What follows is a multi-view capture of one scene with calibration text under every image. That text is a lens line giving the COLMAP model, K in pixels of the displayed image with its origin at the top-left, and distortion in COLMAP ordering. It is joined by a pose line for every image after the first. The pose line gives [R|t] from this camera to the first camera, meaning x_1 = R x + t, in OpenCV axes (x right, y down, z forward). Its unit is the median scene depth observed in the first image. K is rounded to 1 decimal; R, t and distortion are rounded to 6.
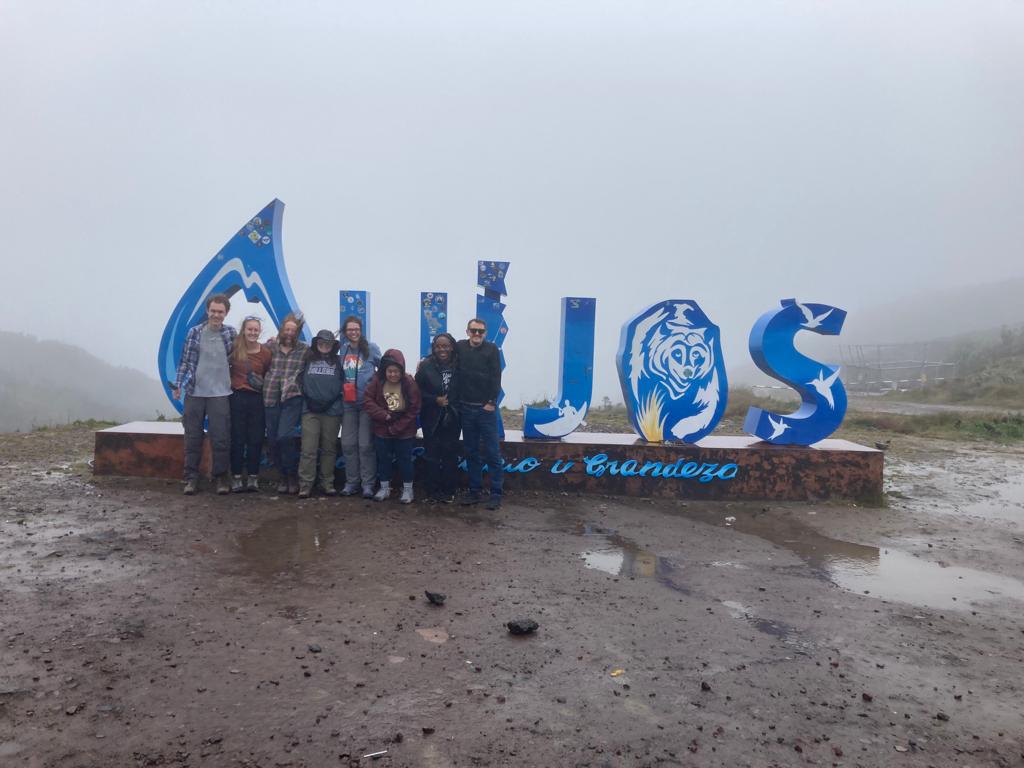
lens RADIAL K [[814.1, 0, 512.0], [0, 814.1, 384.0], [0, 0, 1]] dist [0.035611, -0.010971]
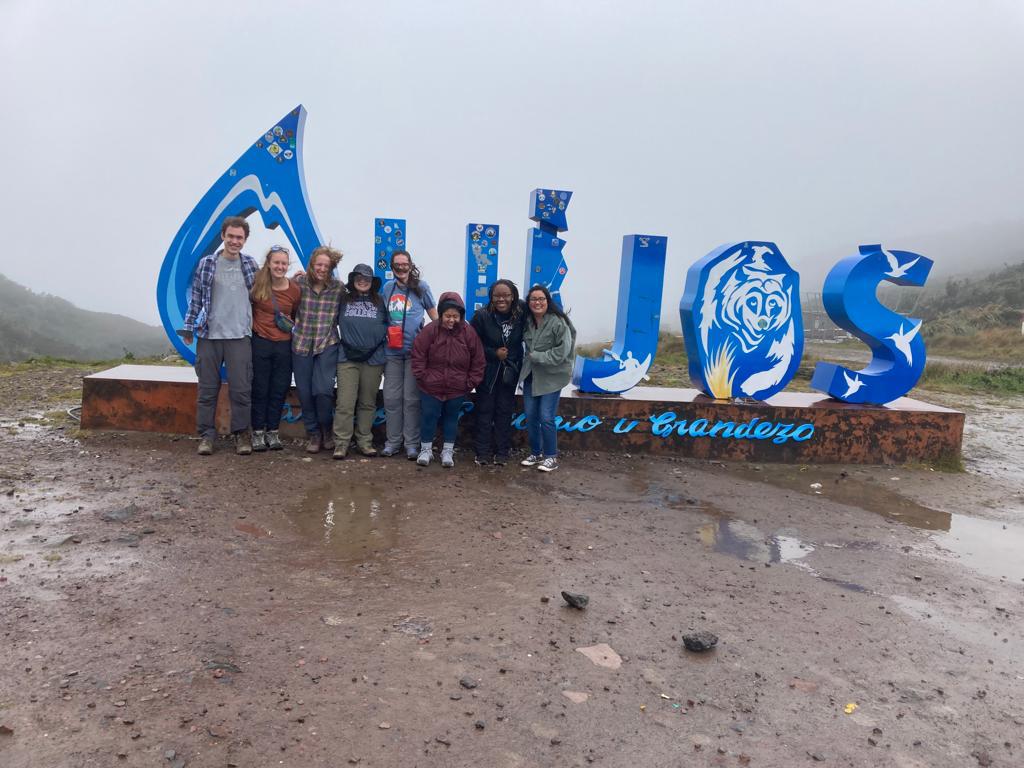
lens RADIAL K [[793.7, 0, 512.0], [0, 793.7, 384.0], [0, 0, 1]] dist [0.030390, -0.000914]
pose [[0.995547, 0.015559, 0.092972, -0.145209], [-0.022733, 0.996802, 0.076608, -0.008312], [-0.091483, -0.078381, 0.992717, 0.145123]]
